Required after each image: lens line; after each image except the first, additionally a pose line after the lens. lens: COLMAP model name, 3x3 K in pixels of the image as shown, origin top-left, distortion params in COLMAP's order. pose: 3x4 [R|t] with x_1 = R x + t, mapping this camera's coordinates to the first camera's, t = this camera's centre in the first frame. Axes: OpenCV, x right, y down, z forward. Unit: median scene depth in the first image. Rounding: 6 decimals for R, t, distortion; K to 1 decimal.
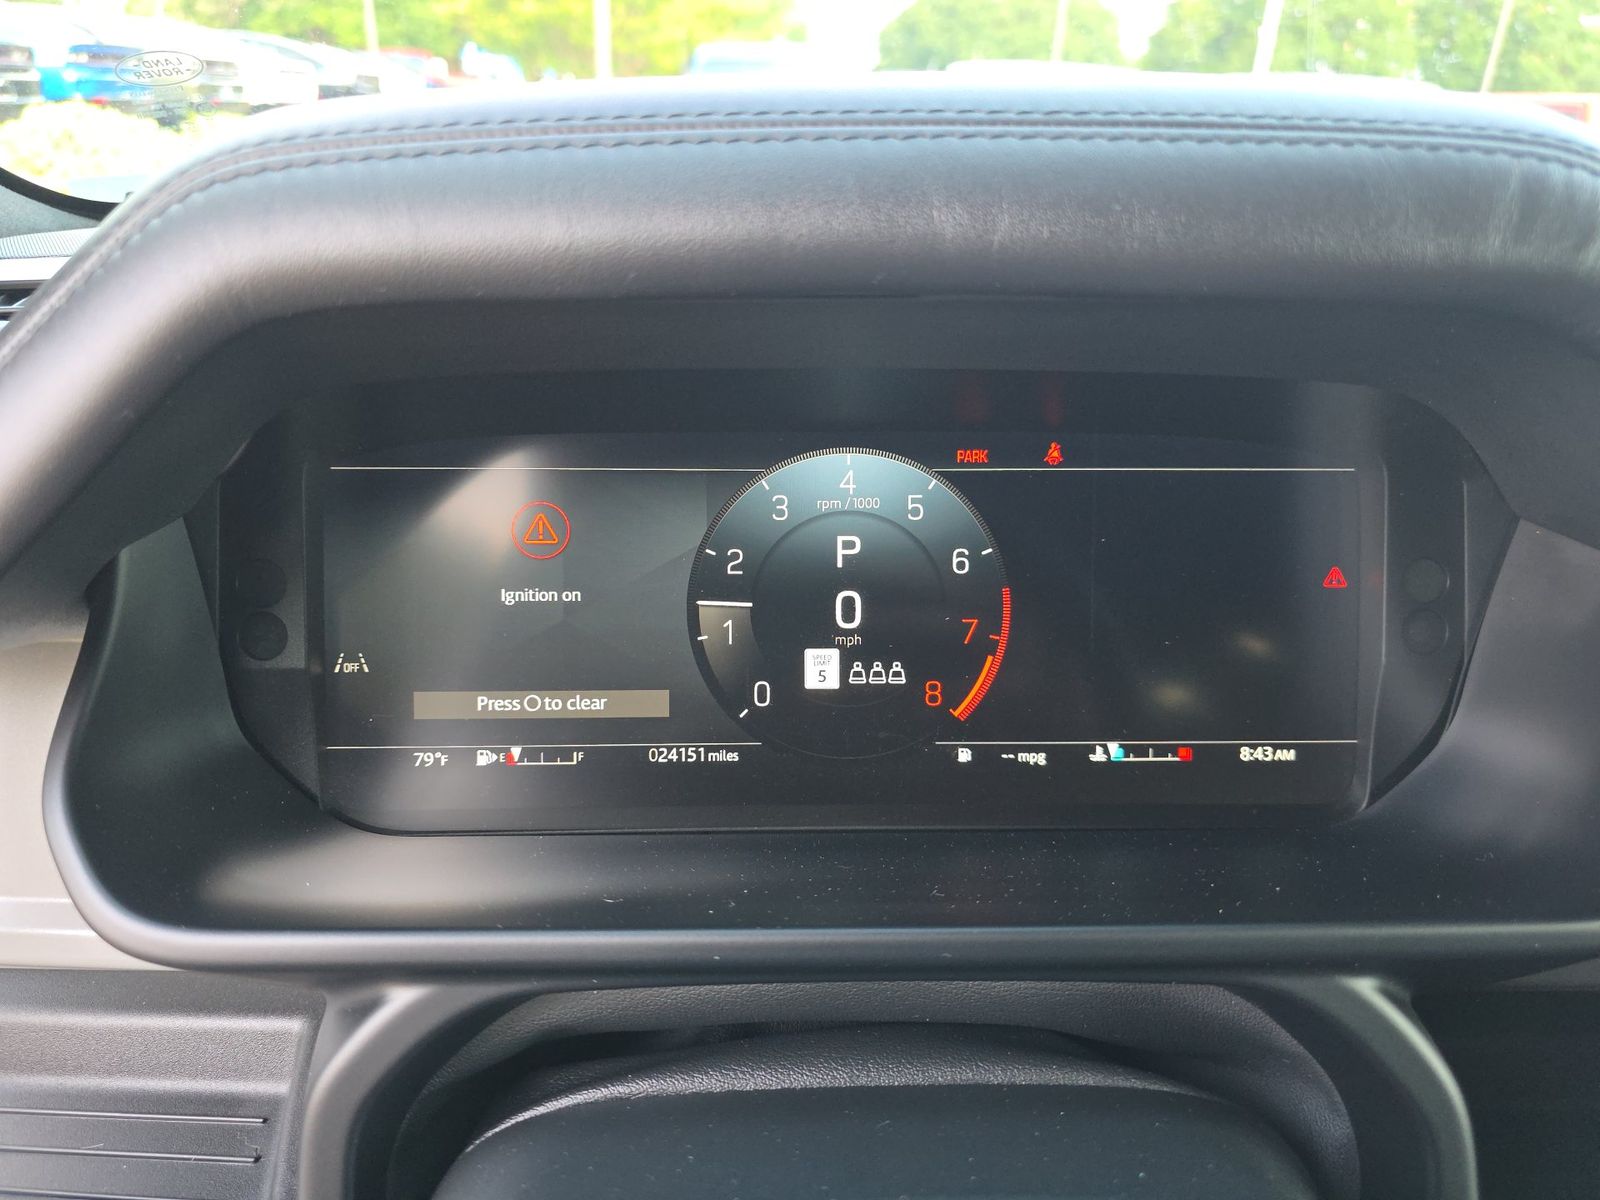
lens RADIAL K [[1032.5, 0, 785.5], [0, 1032.5, 598.3], [0, 0, 1]] dist [0.029179, -0.041626]
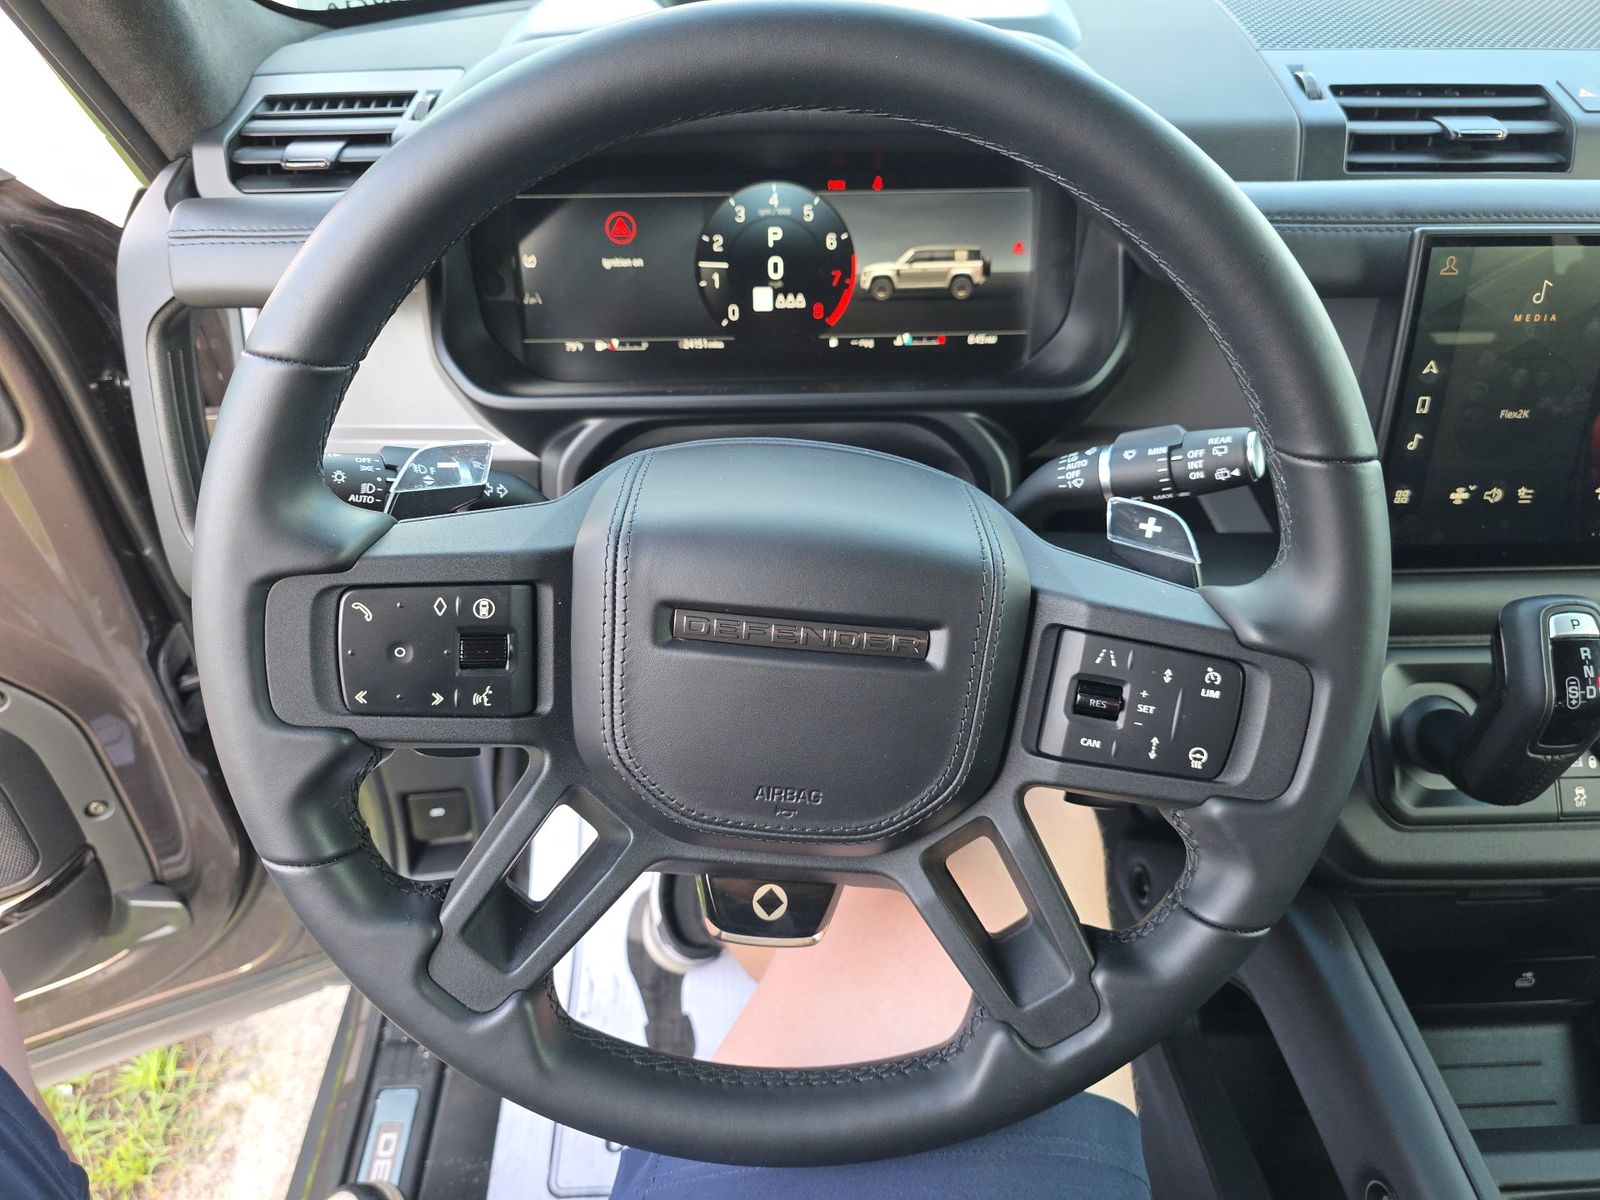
lens RADIAL K [[1032.5, 0, 785.5], [0, 1032.5, 598.3], [0, 0, 1]] dist [0.029179, -0.041626]
pose [[0.999892, -0.014537, 0.002063, 0.067015], [0.013315, 0.956972, 0.289875, 0.042503], [-0.006189, -0.289817, 0.957062, -1.115772]]
